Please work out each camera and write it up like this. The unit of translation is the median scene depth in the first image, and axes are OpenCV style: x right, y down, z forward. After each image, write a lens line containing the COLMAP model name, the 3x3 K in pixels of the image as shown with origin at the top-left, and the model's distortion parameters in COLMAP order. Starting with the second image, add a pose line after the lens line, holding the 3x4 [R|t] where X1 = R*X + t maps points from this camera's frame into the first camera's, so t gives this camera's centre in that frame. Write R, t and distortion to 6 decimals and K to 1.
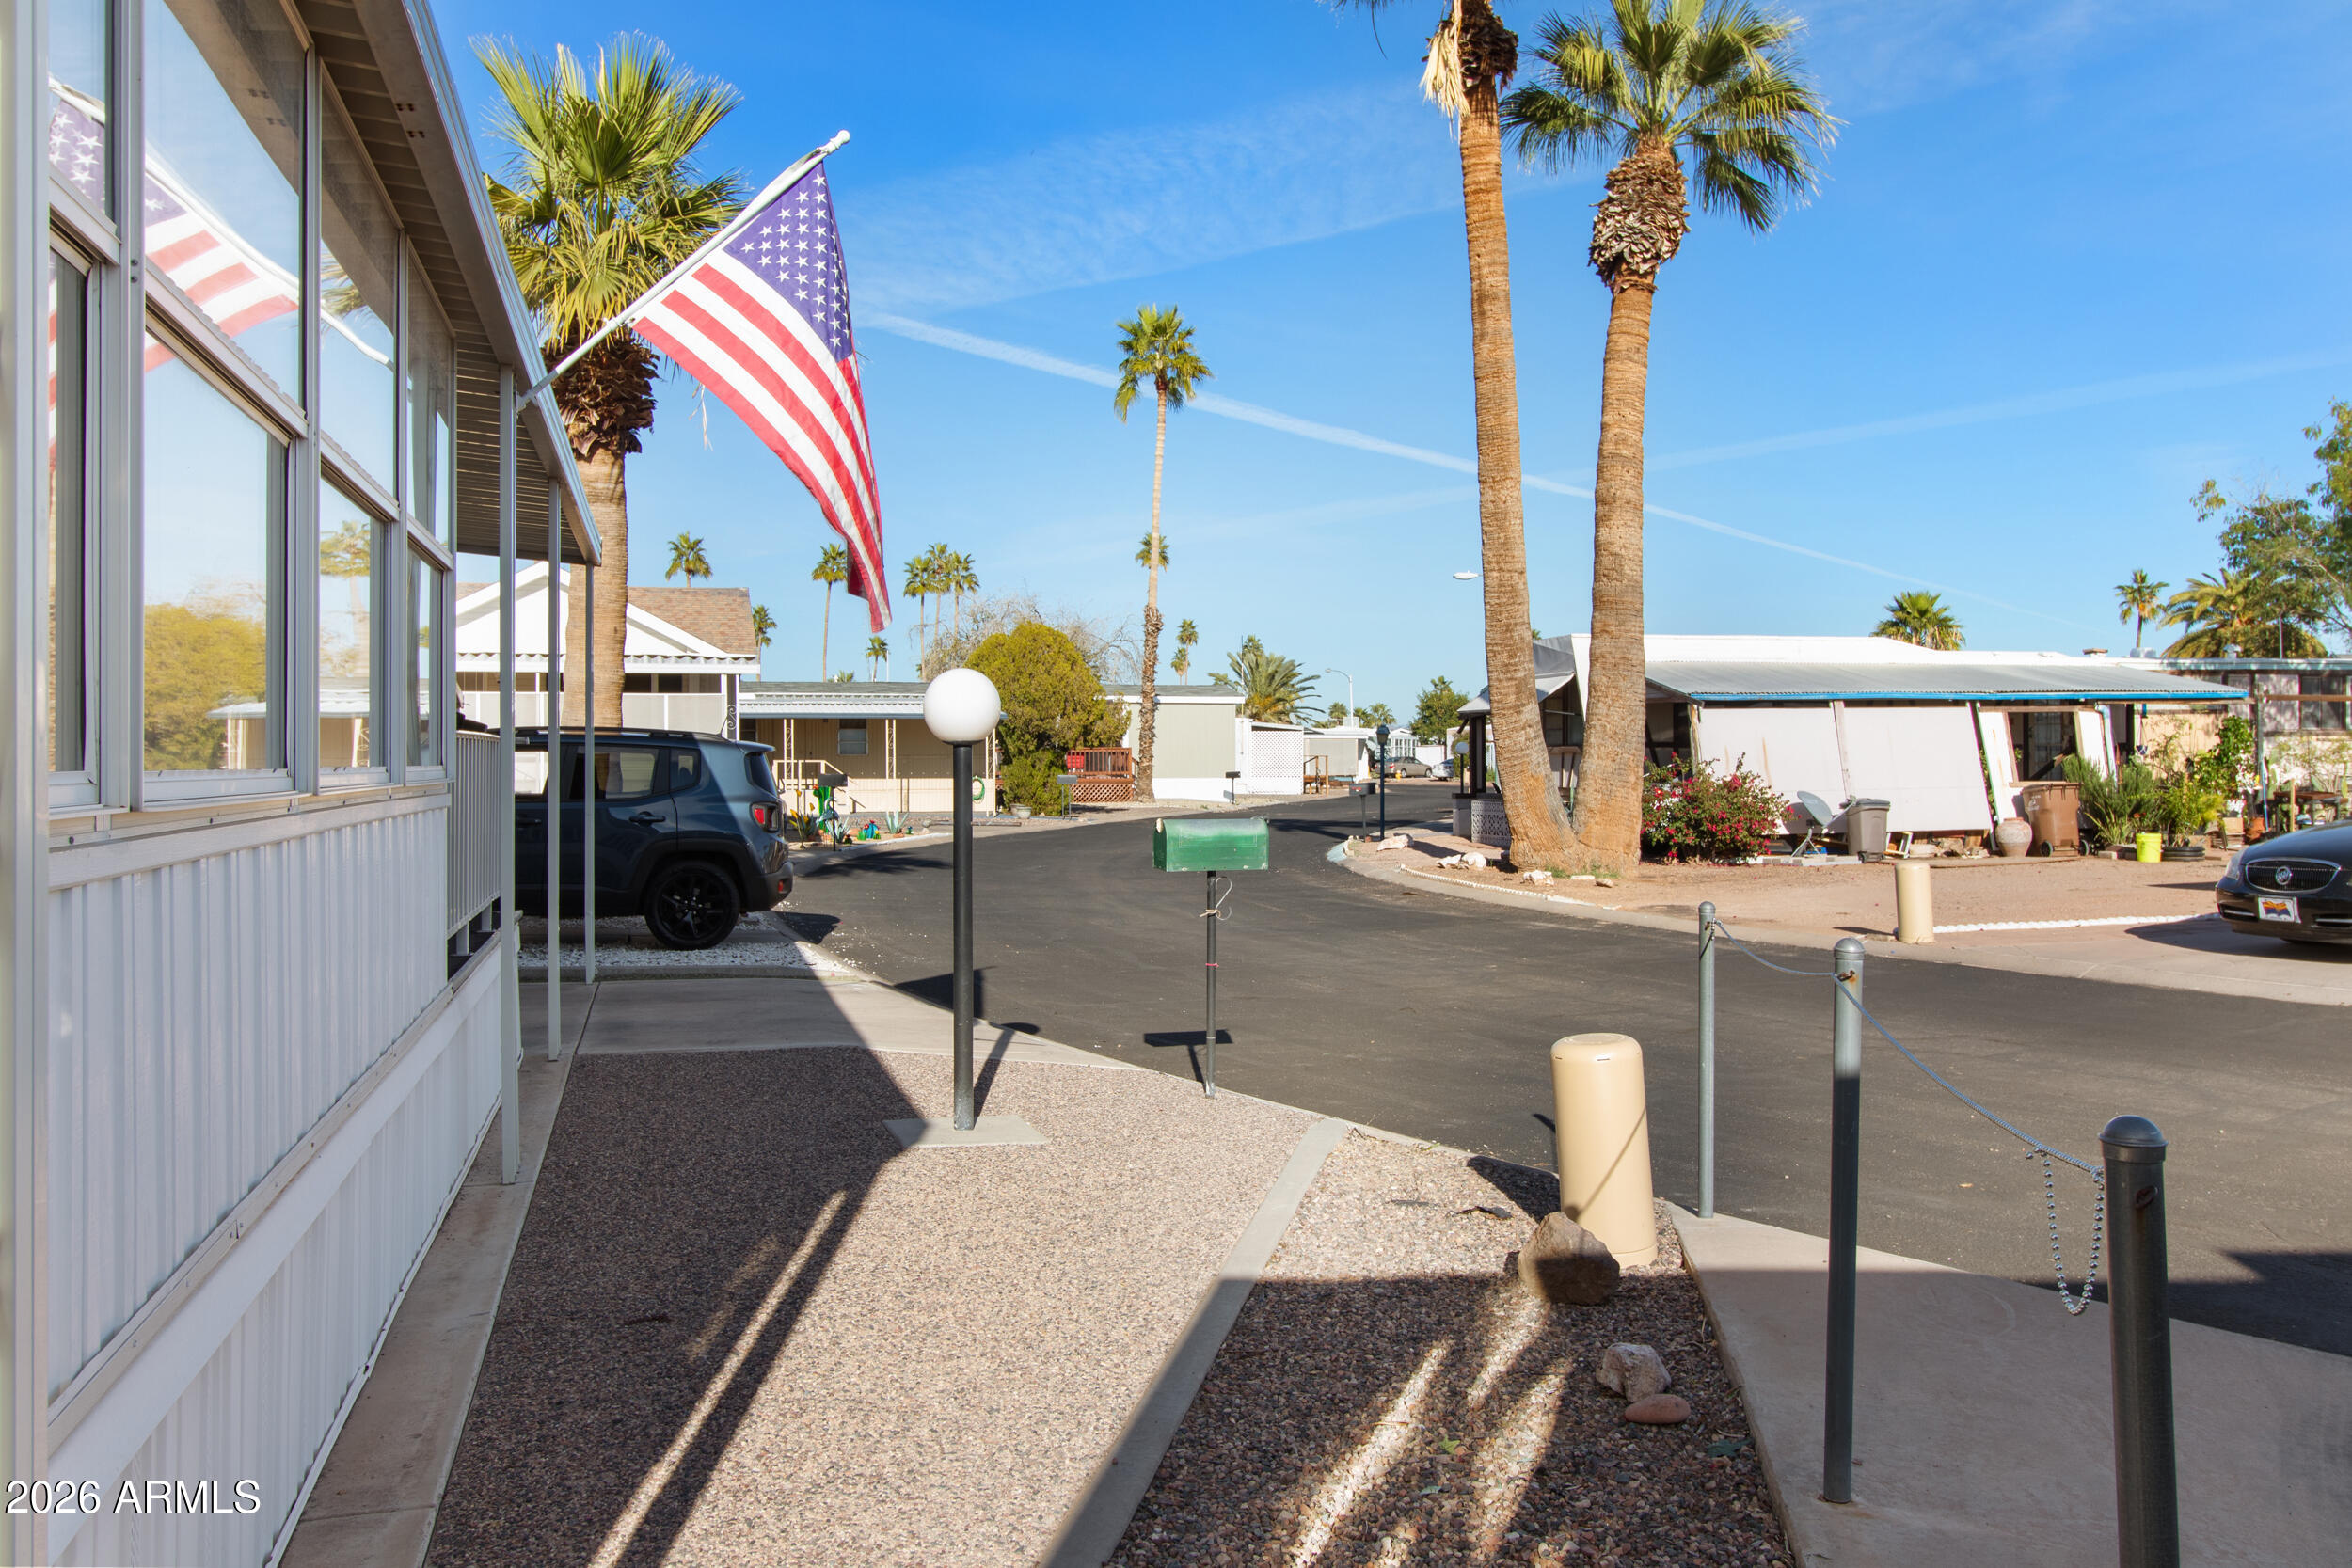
lens RADIAL K [[1877.8, 0, 1176.0], [0, 1877.8, 784.0], [0, 0, 1]] dist [-0.000711, 0.000616]
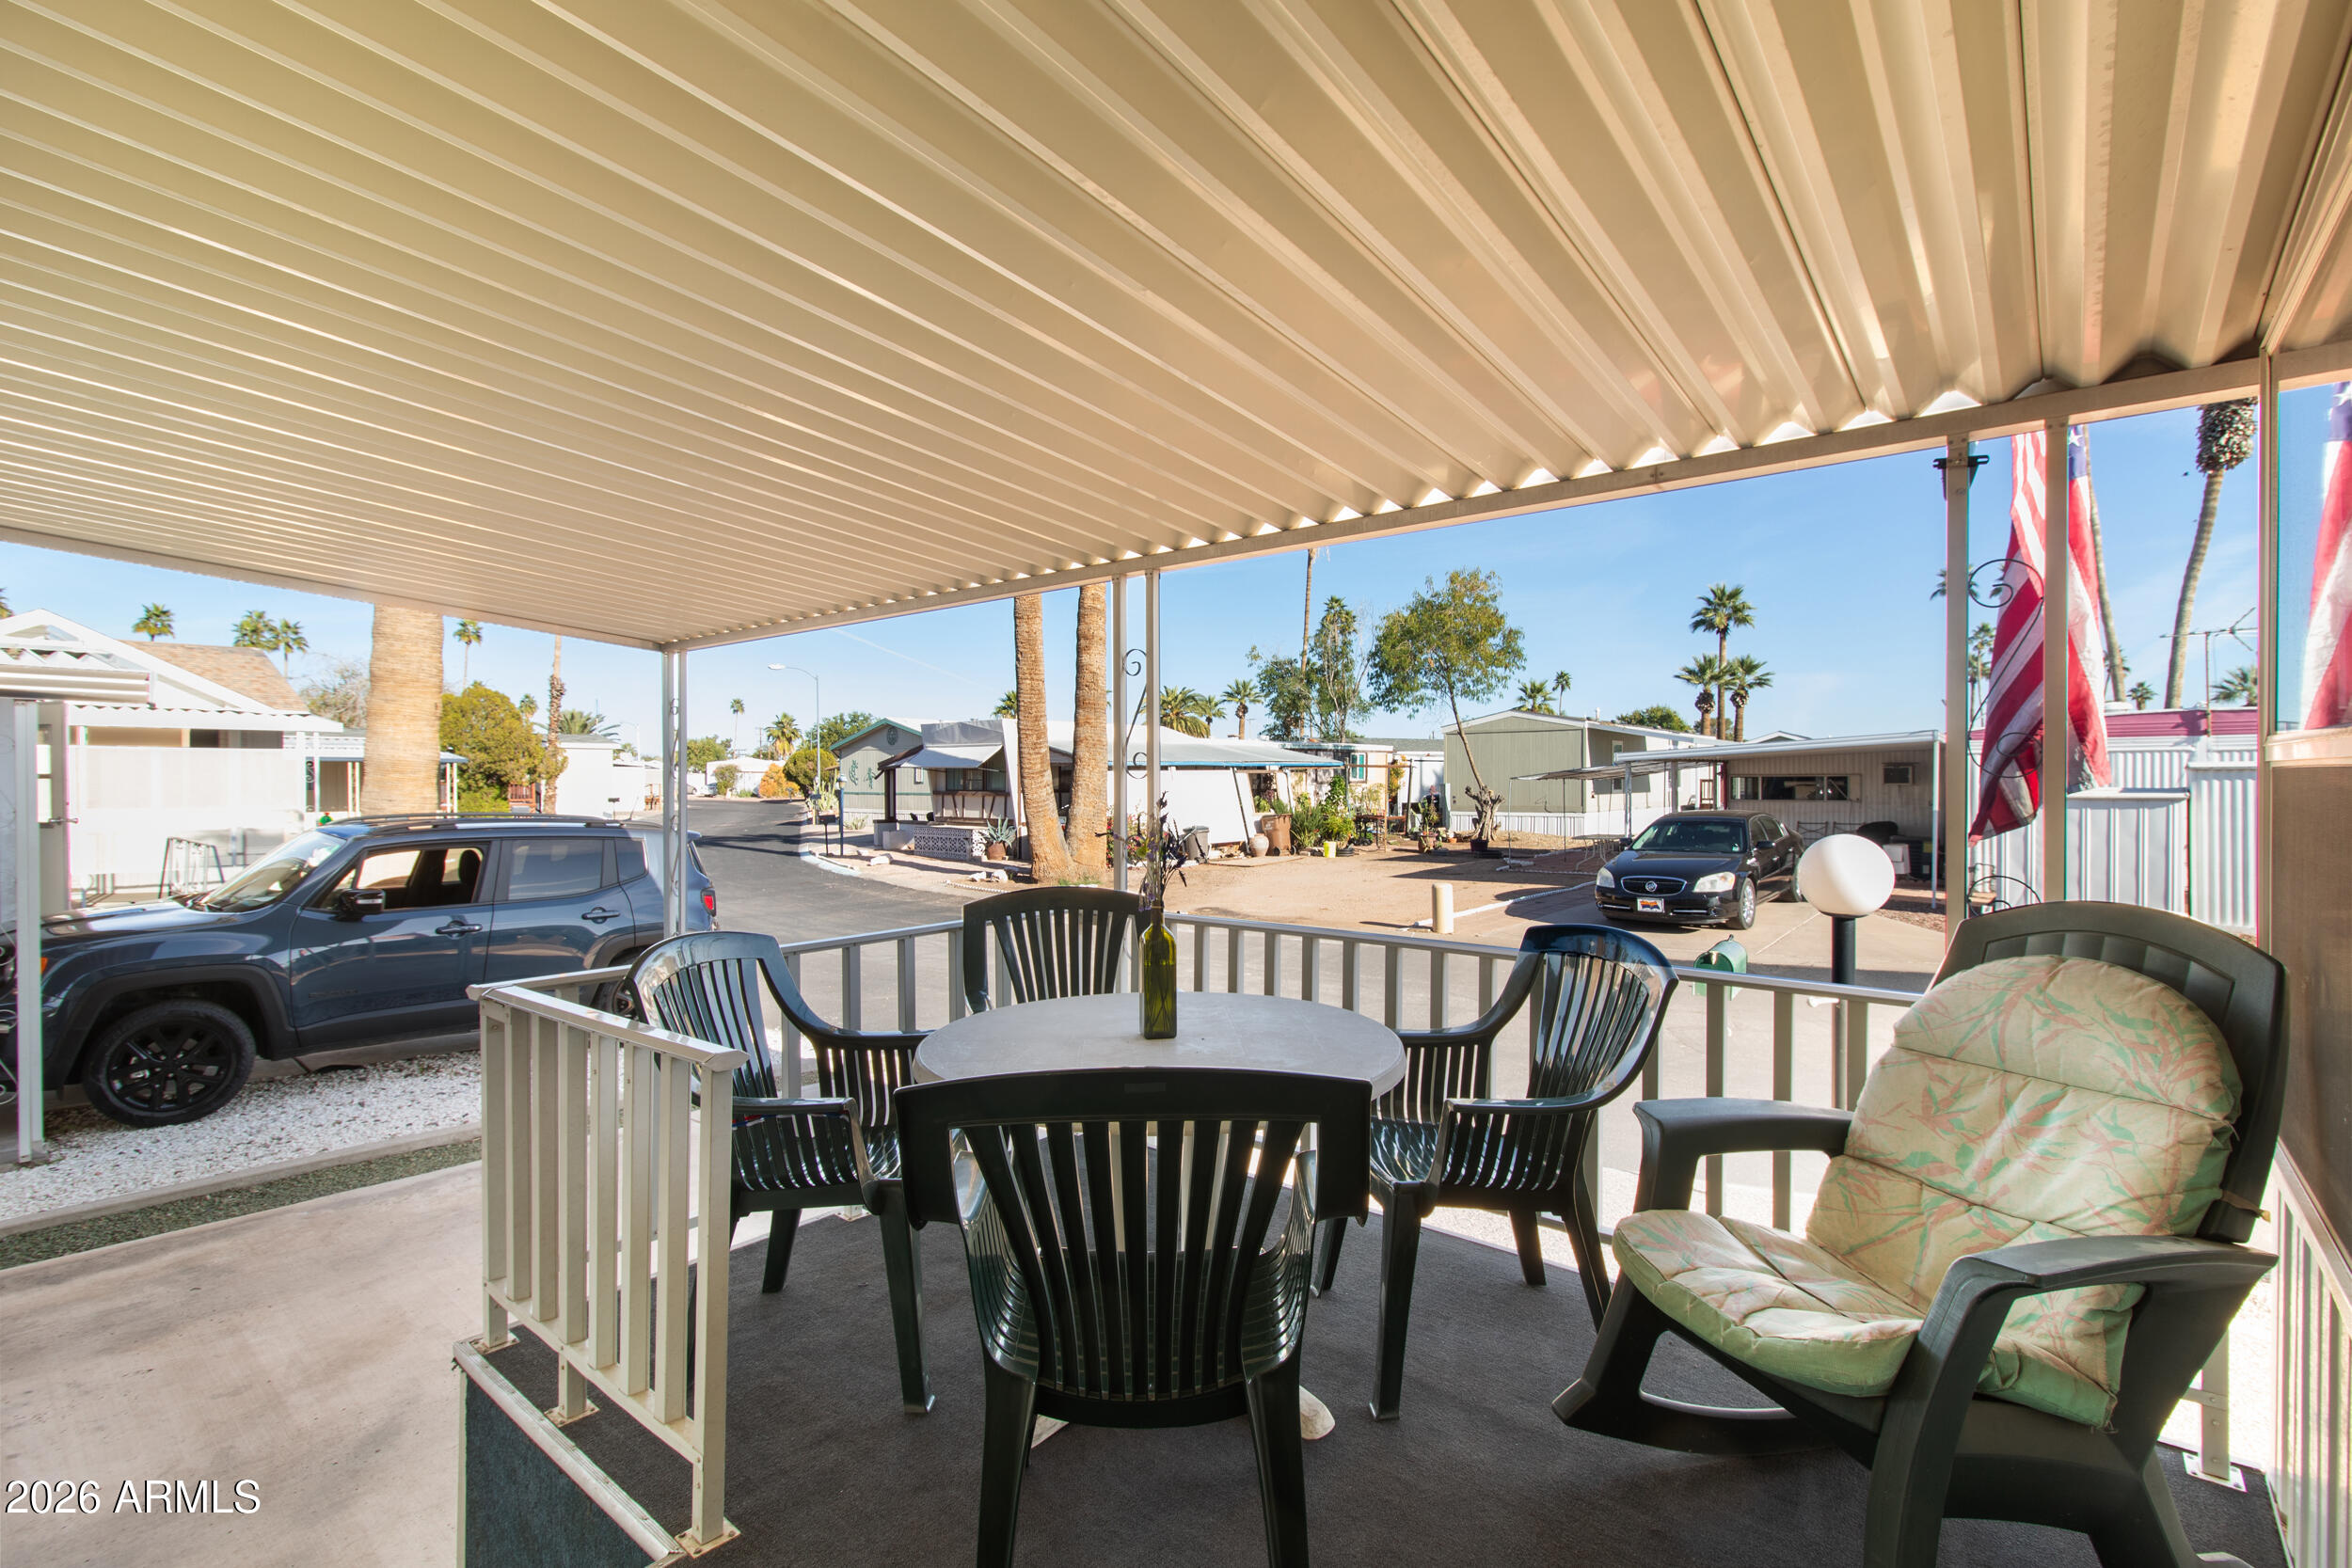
lens RADIAL K [[1085.7, 0, 1174.3], [0, 1085.7, 746.5], [0, 0, 1]] dist [-0.001026, -0.000042]
pose [[0.815587, 0.018451, 0.578340, -0.204004], [0.004676, 0.999249, -0.038473, -0.024952], [-0.578616, 0.034082, 0.814888, 0.220925]]
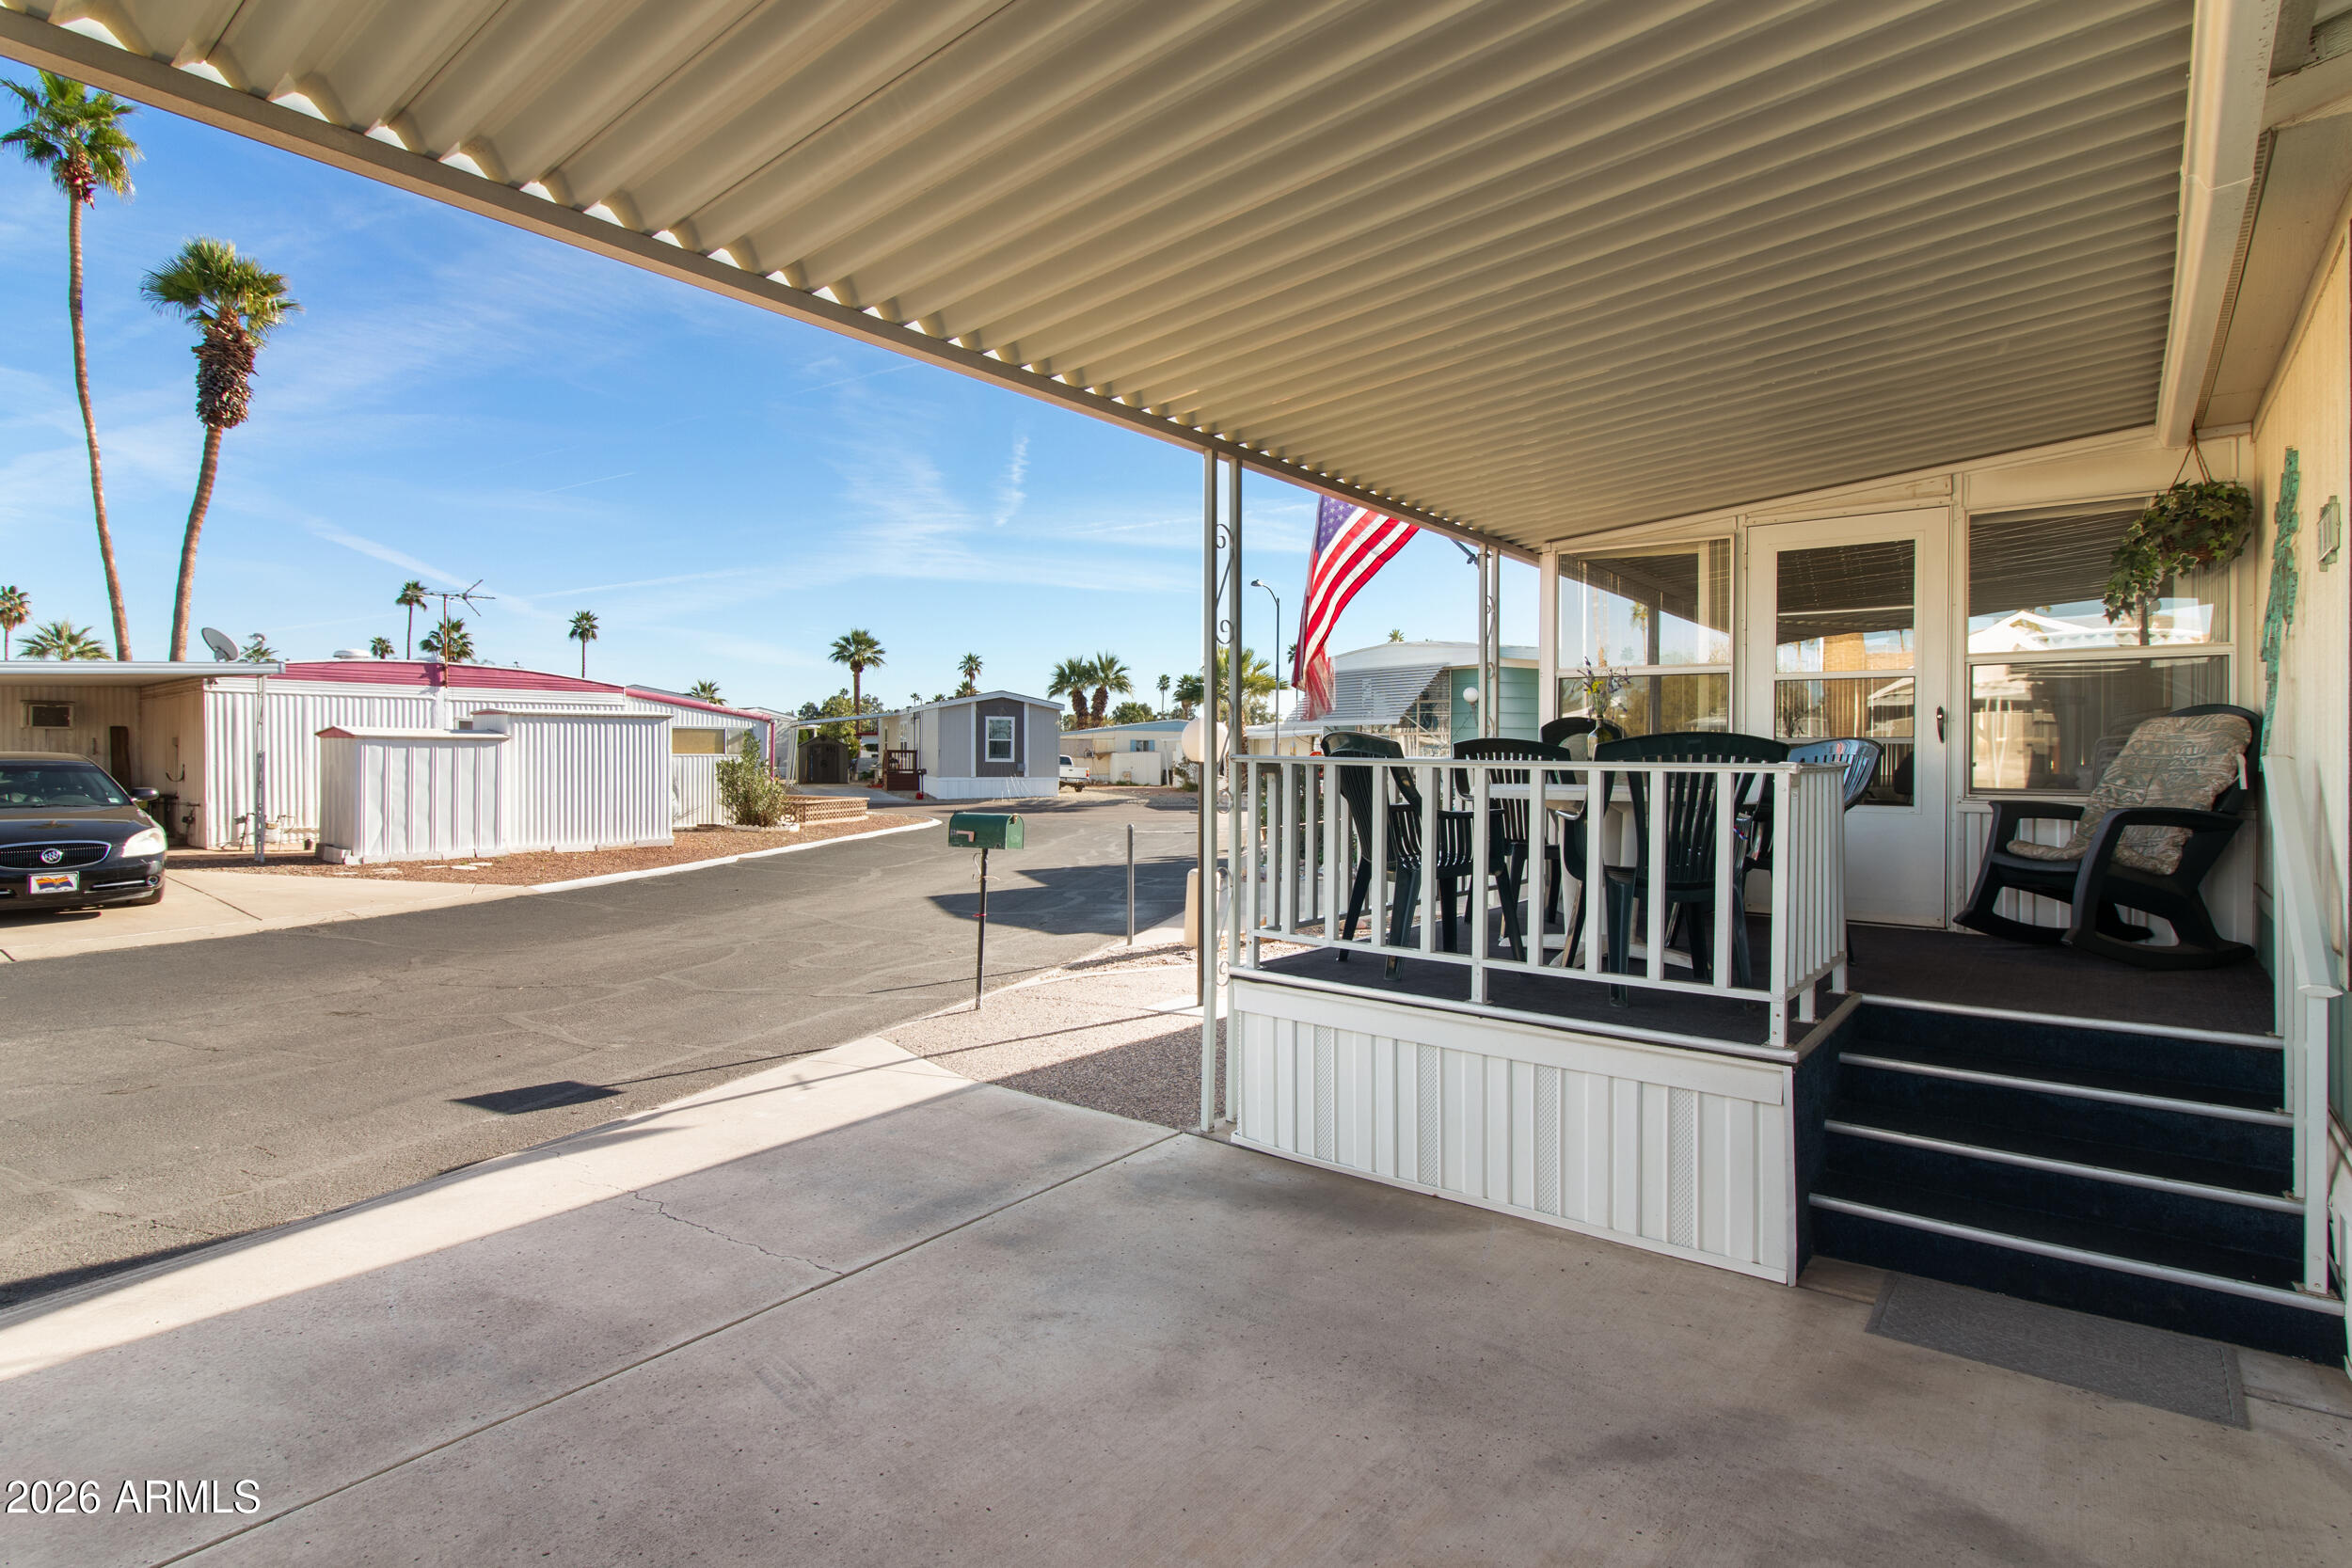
lens RADIAL K [[1181.3, 0, 1172.9], [0, 1181.3, 756.6], [0, 0, 1]] dist [-0.001497, -0.000238]
pose [[-0.594058, -0.005669, 0.804402, -0.260948], [0.002135, 0.999961, 0.008625, -0.012247], [-0.804419, 0.006841, -0.594023, 0.461436]]
